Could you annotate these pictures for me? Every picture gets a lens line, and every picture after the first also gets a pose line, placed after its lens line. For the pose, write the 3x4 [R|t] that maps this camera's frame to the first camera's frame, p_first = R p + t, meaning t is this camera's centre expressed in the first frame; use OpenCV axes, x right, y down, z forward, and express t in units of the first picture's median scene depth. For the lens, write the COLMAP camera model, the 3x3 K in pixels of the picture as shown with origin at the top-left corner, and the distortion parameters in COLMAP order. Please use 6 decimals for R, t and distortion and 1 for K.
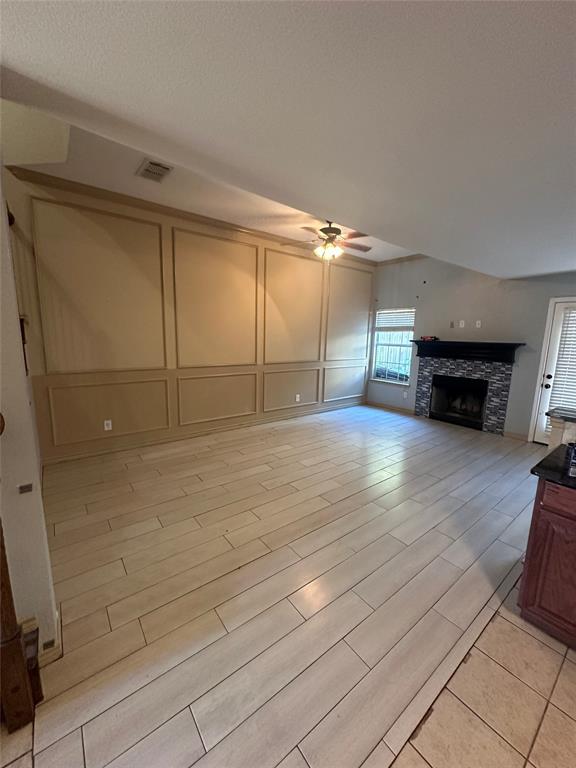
lens RADIAL K [[306.5, 0, 290.1], [0, 306.5, 380.6], [0, 0, 1]] dist [0.001590, 0.000260]
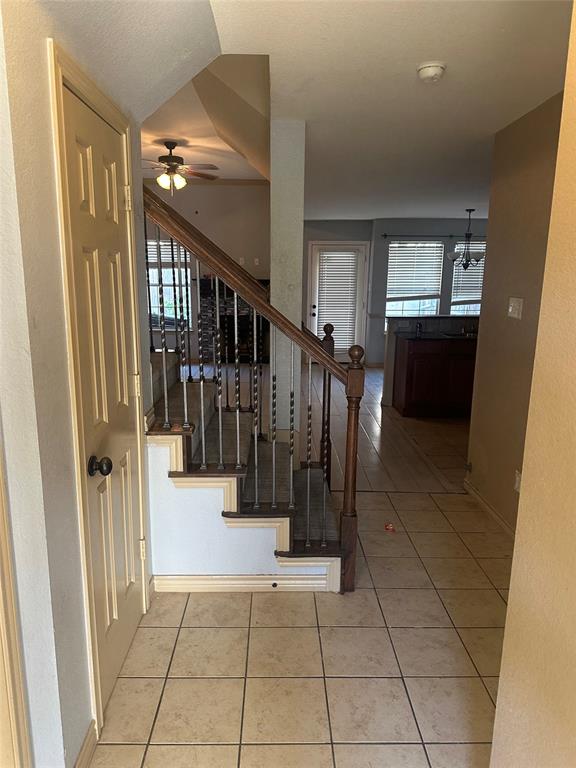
lens RADIAL K [[538.9, 0, 286.3], [0, 538.9, 387.8], [0, 0, 1]] dist [0.091329, -0.000101]
pose [[0.608041, -0.179445, 0.773360, -0.799693], [0.128555, 0.983519, 0.127134, 0.014656], [-0.783428, 0.022117, 0.621089, -0.204140]]
